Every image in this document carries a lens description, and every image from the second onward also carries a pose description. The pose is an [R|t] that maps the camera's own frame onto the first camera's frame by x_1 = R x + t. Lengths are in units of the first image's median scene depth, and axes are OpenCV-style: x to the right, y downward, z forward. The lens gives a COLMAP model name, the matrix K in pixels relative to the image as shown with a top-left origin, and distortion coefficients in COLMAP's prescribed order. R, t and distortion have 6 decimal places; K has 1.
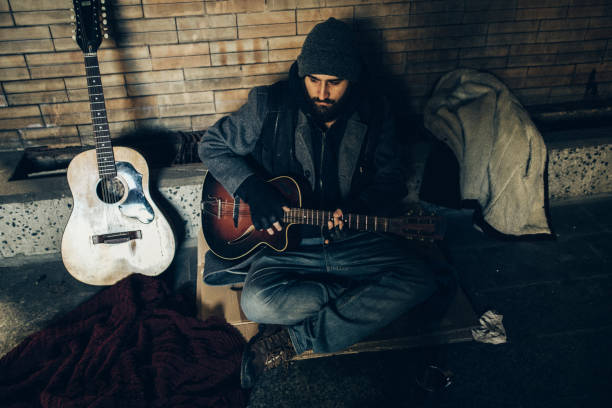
lens RADIAL K [[580.3, 0, 306.0], [0, 580.3, 204.0], [0, 0, 1]] dist [-0.070122, 0.093093]
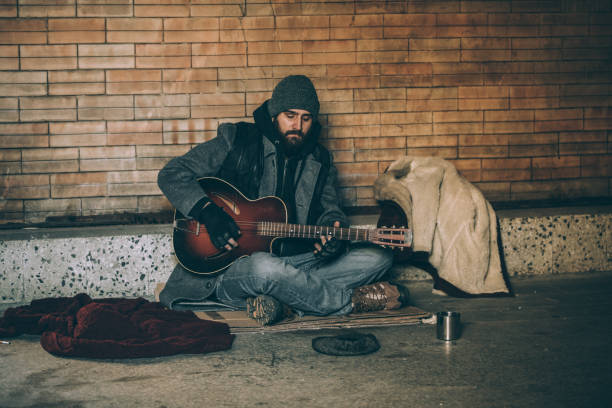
lens RADIAL K [[1794.5, 0, 306.0], [0, 1794.5, 204.0], [0, 0, 1]] dist [-0.049893, -0.027935]
pose [[0.994749, -0.004712, 0.102232, -0.239344], [0.050323, 0.892351, -0.448529, 1.300609], [-0.089113, 0.451318, 0.887902, -1.802592]]
